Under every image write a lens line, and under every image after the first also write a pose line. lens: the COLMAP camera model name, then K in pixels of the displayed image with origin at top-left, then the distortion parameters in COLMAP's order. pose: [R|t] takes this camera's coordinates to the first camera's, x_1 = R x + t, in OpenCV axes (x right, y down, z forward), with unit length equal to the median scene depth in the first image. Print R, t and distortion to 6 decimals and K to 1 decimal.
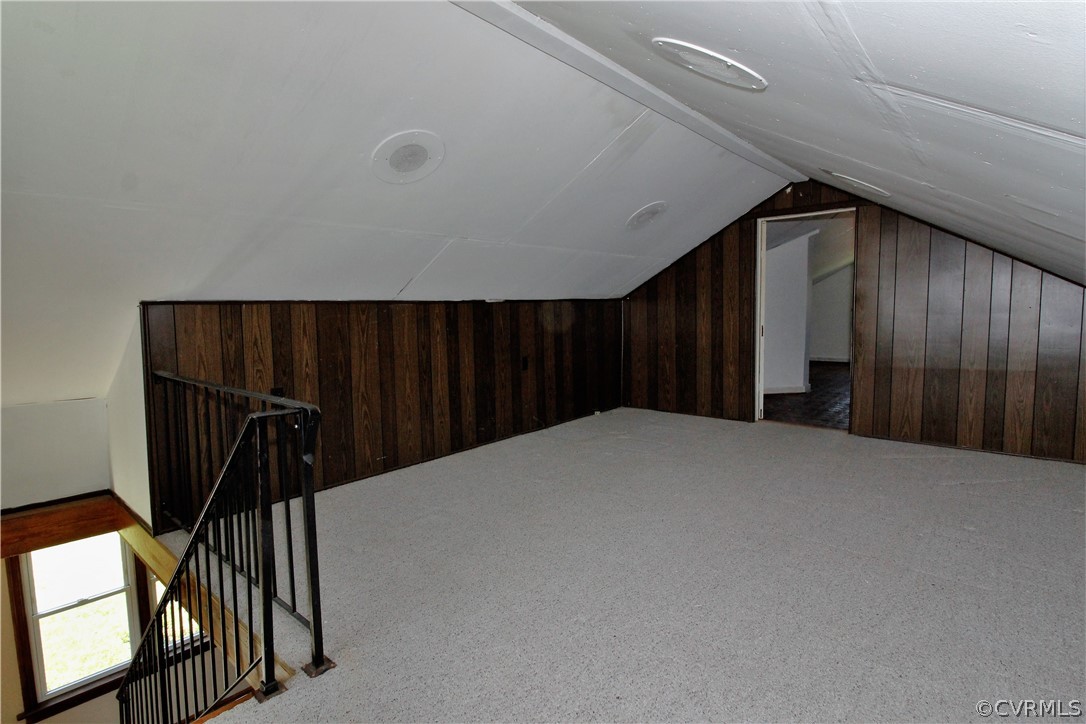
lens RADIAL K [[532.2, 0, 543.8], [0, 532.2, 346.8], [0, 0, 1]] dist [0.000176, 0.000230]
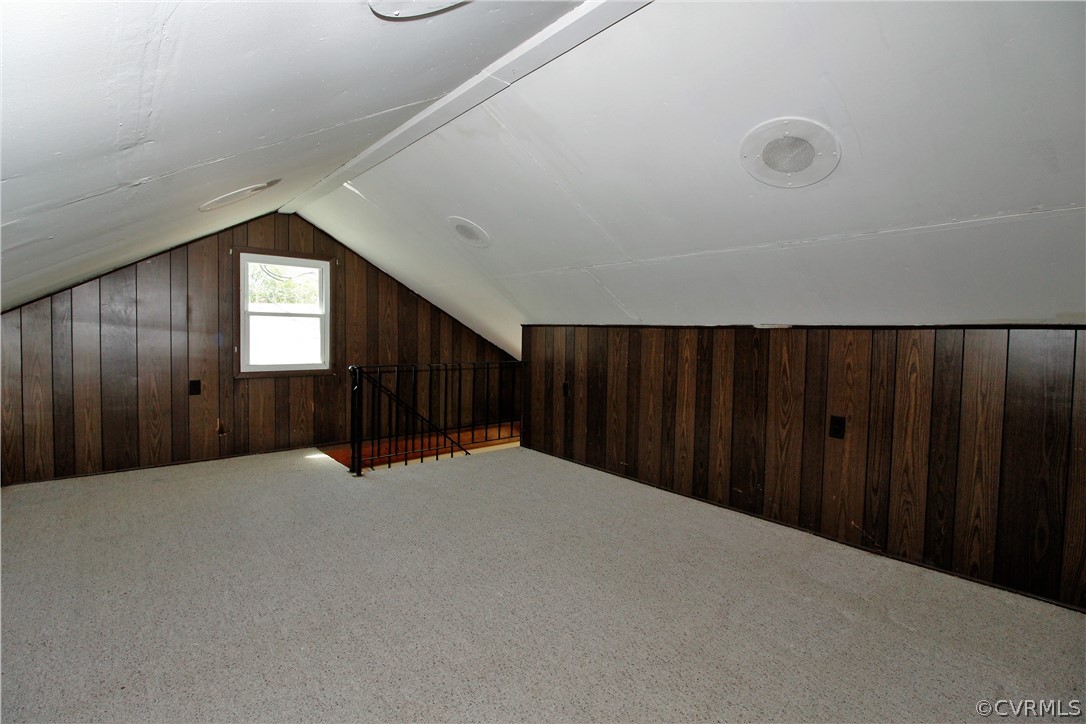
lens RADIAL K [[514.3, 0, 533.0], [0, 514.3, 346.8], [0, 0, 1]] dist [-0.003508, -0.014836]
pose [[-0.173805, 0.038163, -0.984040, 0.726589], [-0.096416, 0.993789, 0.055570, -0.073227], [0.980049, 0.104535, -0.169046, 0.882945]]
